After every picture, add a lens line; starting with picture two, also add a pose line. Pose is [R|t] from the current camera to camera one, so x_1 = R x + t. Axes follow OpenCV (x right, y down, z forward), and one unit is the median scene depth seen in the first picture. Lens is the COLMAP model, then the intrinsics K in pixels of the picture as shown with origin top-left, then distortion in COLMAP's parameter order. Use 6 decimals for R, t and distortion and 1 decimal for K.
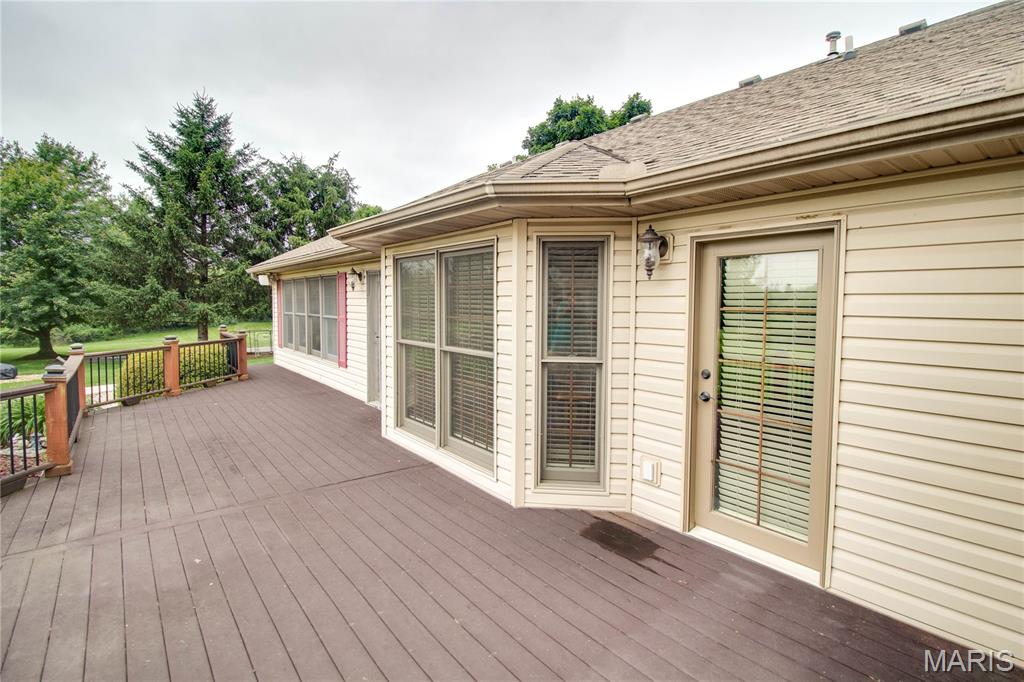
lens RADIAL K [[482.0, 0, 519.2], [0, 482.0, 330.1], [0, 0, 1]] dist [0.002104, -0.016914]
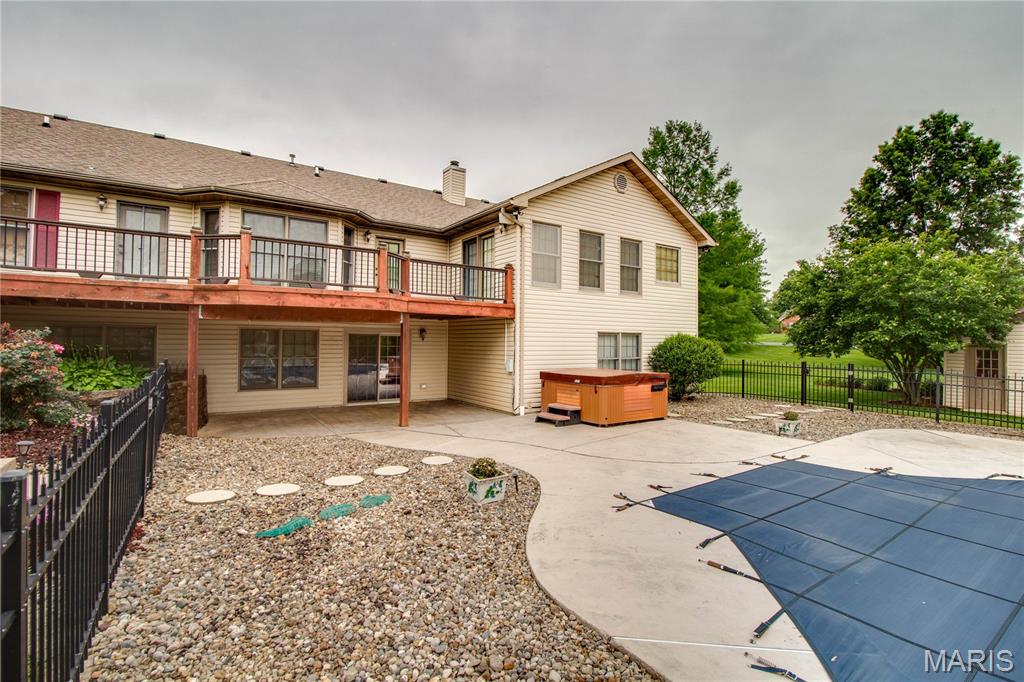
lens RADIAL K [[482.0, 0, 519.2], [0, 482.0, 330.1], [0, 0, 1]] dist [0.002104, -0.016914]
pose [[0.086419, 0.020395, 0.996050, -1.980130], [0.052172, 0.998326, -0.024968, 0.430423], [-0.994892, 0.054123, 0.085210, -0.297879]]
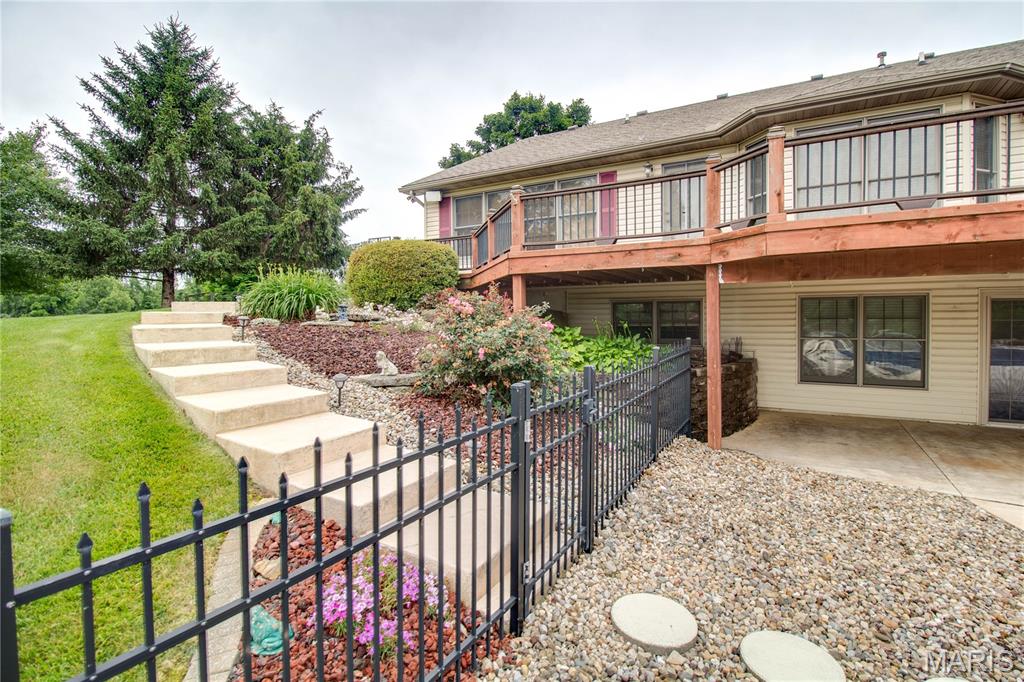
lens RADIAL K [[479.4, 0, 523.1], [0, 479.4, 326.0], [0, 0, 1]] dist [-0.001240, -0.013208]
pose [[0.932027, -0.020117, 0.361829, -1.416836], [0.034977, 0.998790, -0.034566, 0.421088], [-0.360696, 0.044872, 0.931603, -0.030432]]
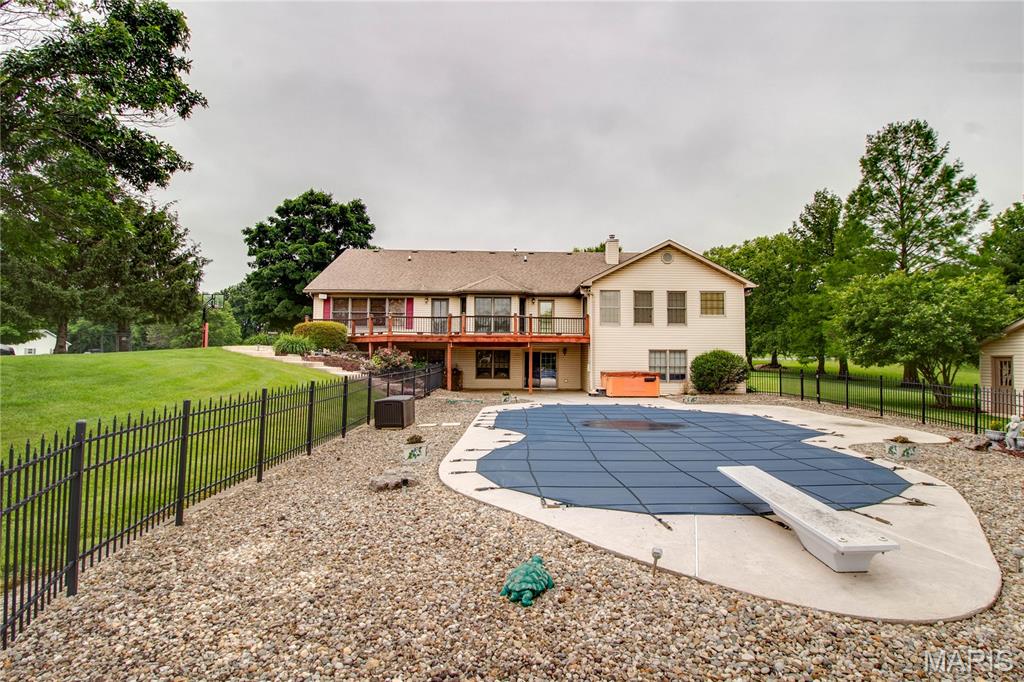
lens RADIAL K [[530.0, 0, 528.7], [0, 530.0, 344.1], [0, 0, 1]] dist [0.002209, 0.000688]
pose [[0.620456, 0.018477, 0.784024, -3.533039], [0.044800, 0.997255, -0.058955, 0.559616], [-0.782961, 0.071703, 0.617925, -2.276306]]
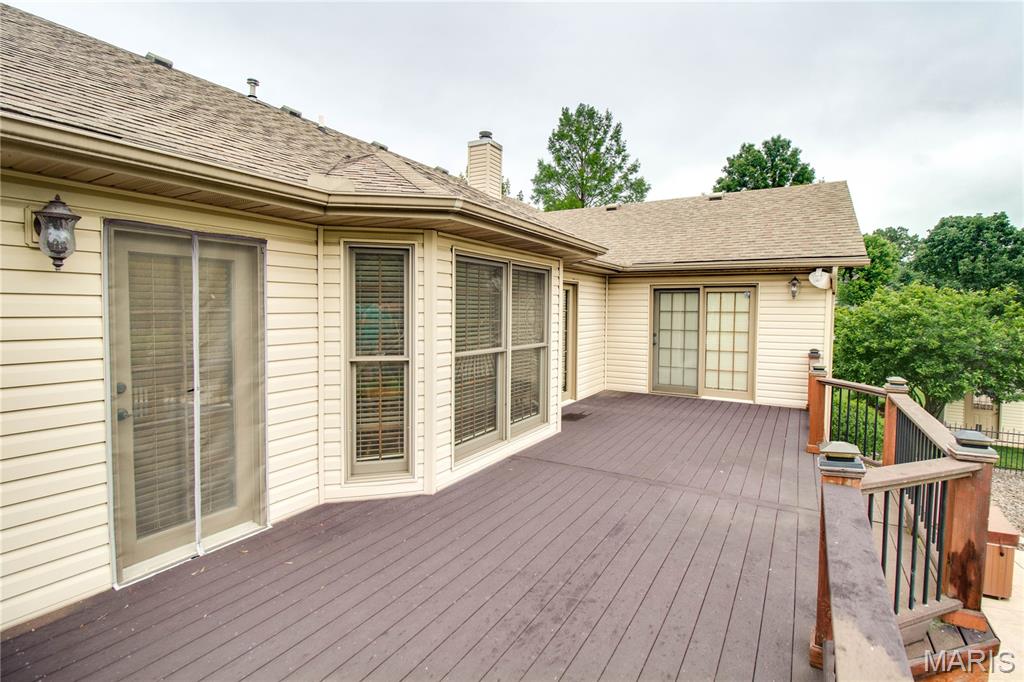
lens RADIAL K [[482.0, 0, 519.2], [0, 482.0, 330.1], [0, 0, 1]] dist [0.002104, -0.016914]
pose [[-0.340364, -0.051761, 0.938868, -0.953661], [0.041809, 0.996663, 0.070104, -0.067043], [-0.939364, 0.063114, -0.337064, 1.061799]]
